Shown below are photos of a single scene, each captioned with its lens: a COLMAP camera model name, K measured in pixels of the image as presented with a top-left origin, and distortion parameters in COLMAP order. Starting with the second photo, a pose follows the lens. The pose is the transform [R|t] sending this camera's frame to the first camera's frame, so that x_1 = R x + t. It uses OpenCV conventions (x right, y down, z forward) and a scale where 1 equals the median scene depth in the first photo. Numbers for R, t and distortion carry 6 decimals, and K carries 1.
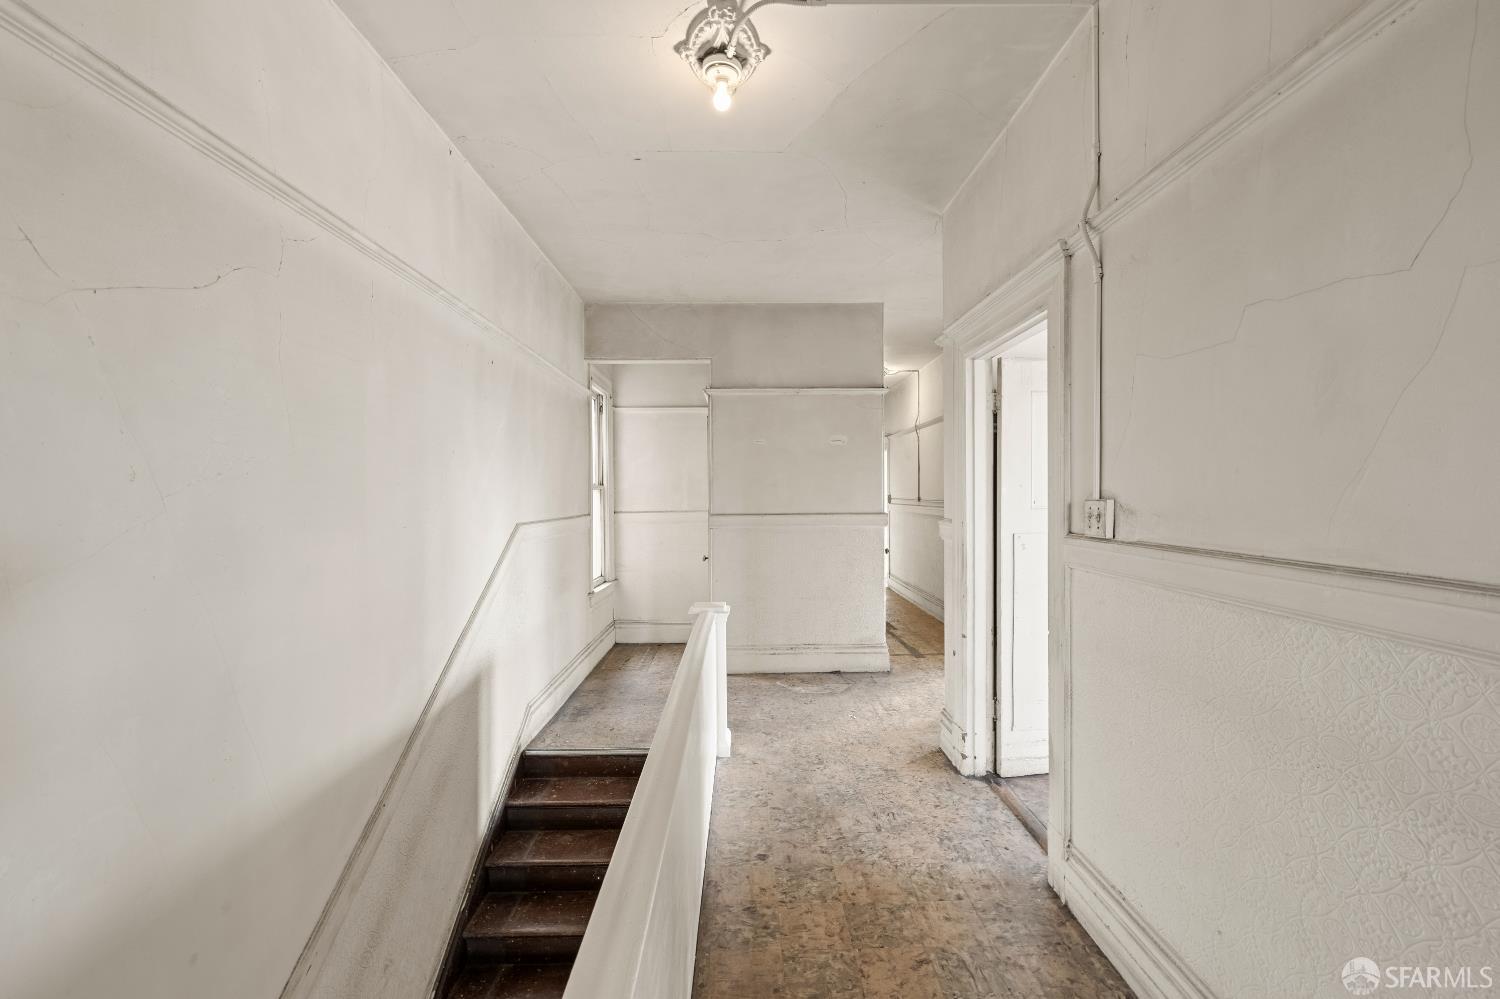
lens RADIAL K [[631.4, 0, 750.9], [0, 631.4, 496.8], [0, 0, 1]] dist [-0.002144, 0.001315]
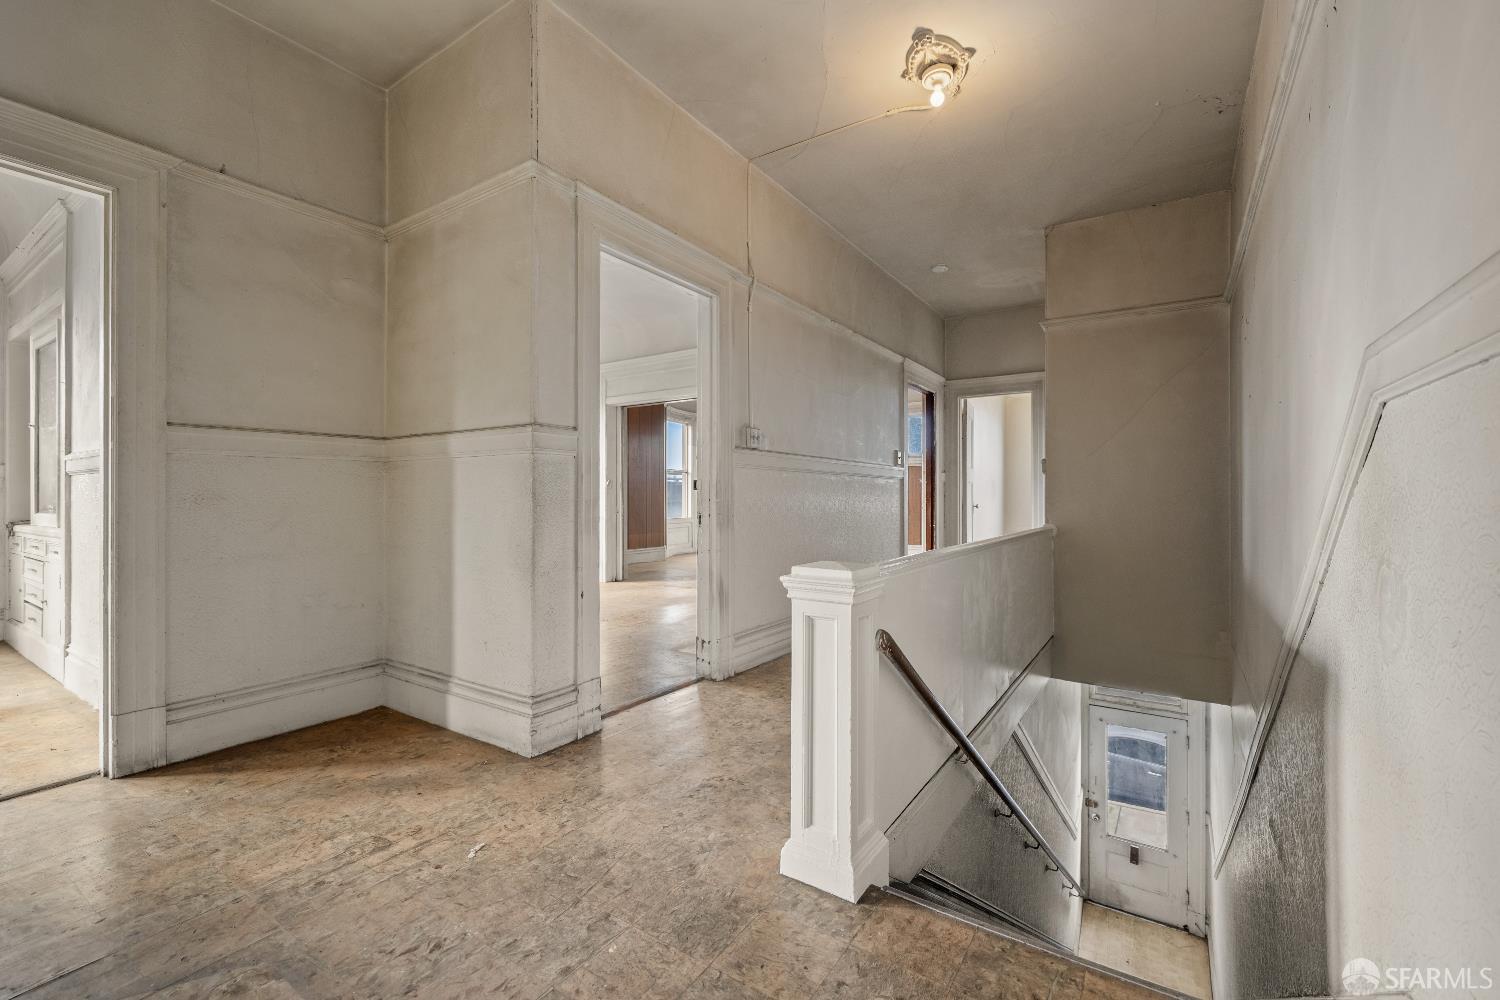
lens RADIAL K [[631.4, 0, 752.2], [0, 631.4, 500.0], [0, 0, 1]] dist [-0.002144, 0.001315]
pose [[-0.828343, 0.002622, 0.560216, -0.250799], [0.004288, 0.999989, 0.001659, 0.104033], [-0.560205, 0.003777, -0.828345, 1.275577]]
